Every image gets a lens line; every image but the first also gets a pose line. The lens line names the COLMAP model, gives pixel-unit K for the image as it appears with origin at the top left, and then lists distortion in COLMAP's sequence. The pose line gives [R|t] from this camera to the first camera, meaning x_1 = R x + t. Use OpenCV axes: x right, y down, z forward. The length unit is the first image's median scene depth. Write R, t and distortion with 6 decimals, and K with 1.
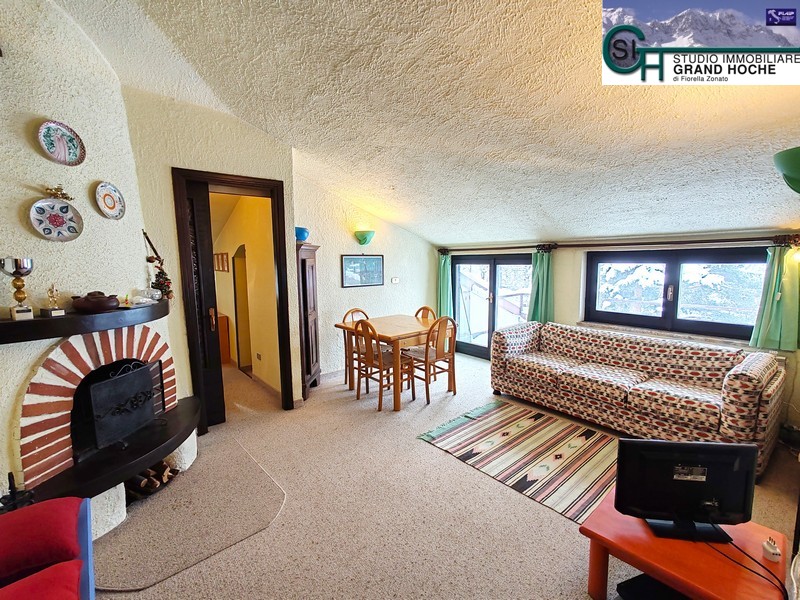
lens RADIAL K [[360.9, 0, 403.3], [0, 360.9, 301.3], [0, 0, 1]] dist [0.003286, -0.001186]
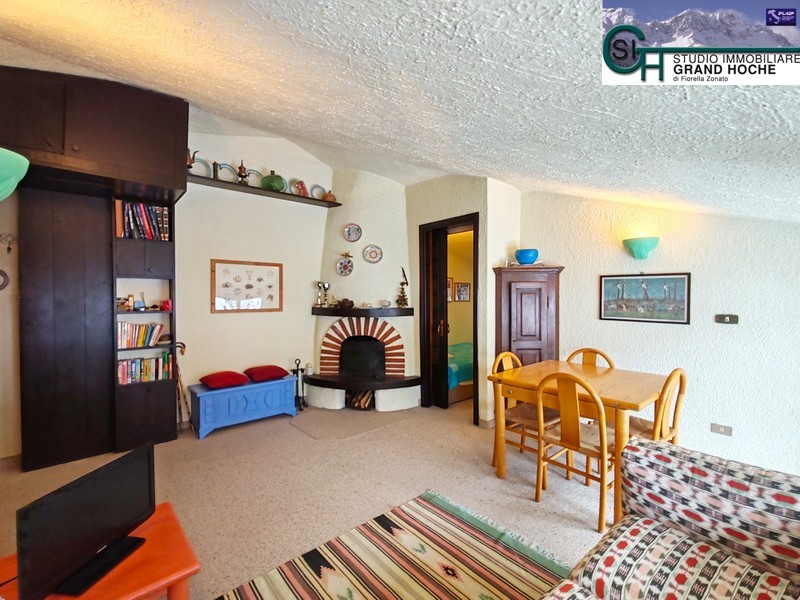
lens RADIAL K [[360.9, 0, 401.4], [0, 360.9, 299.1], [0, 0, 1]] dist [0.003286, -0.001186]
pose [[0.001892, 0.027611, -0.999617, 1.307704], [-0.113022, 0.993220, 0.027220, -0.120352], [0.993591, 0.112927, 0.005000, 1.323329]]
